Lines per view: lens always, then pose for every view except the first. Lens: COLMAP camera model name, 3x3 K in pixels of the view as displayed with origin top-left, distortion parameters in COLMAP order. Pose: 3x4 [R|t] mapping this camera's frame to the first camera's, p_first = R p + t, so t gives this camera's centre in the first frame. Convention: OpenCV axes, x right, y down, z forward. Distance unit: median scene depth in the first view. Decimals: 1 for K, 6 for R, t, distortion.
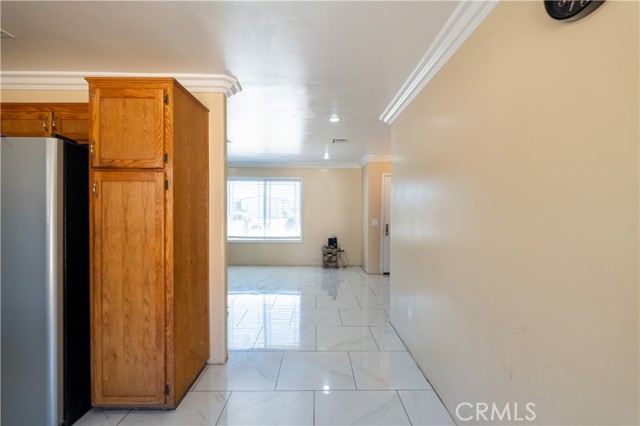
lens RADIAL K [[298.1, 0, 320.0], [0, 298.1, 213.0], [0, 0, 1]] dist [-0.000352, -0.000122]
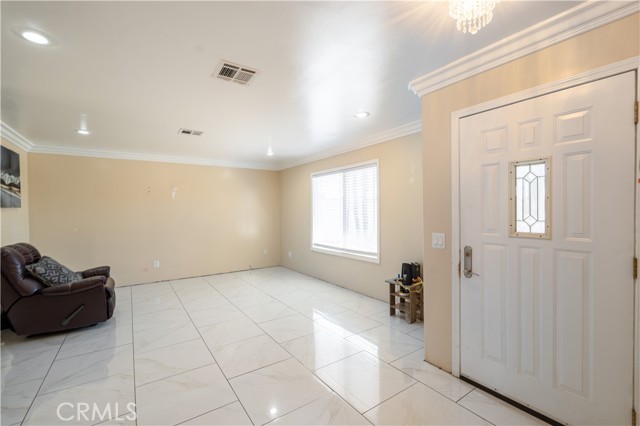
lens RADIAL K [[280.9, 0, 320.0], [0, 280.9, 213.0], [0, 0, 1]] dist [-0.003575, -0.000314]
pose [[0.560105, -0.008046, -0.828382, 0.356920], [0.007291, 0.999962, -0.004783, -0.003953], [0.828389, -0.003360, 0.560143, 0.568937]]
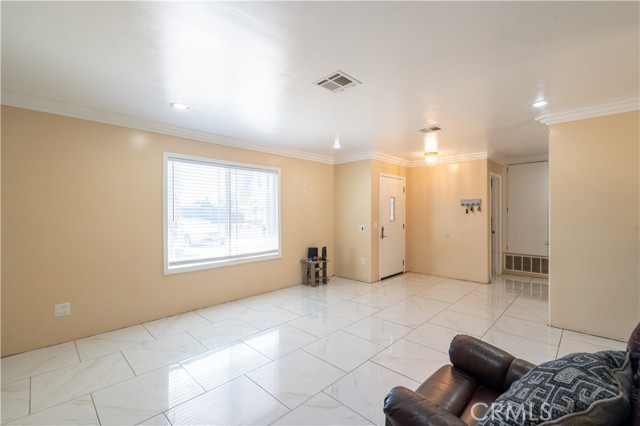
lens RADIAL K [[280.2, 0, 320.0], [0, 280.2, 213.0], [0, 0, 1]] dist [-0.002980, -0.000373]
pose [[0.700300, -0.010289, 0.713775, -0.480686], [0.013076, 0.999913, 0.001585, -0.009530], [-0.713729, 0.008224, 0.700373, 0.448575]]
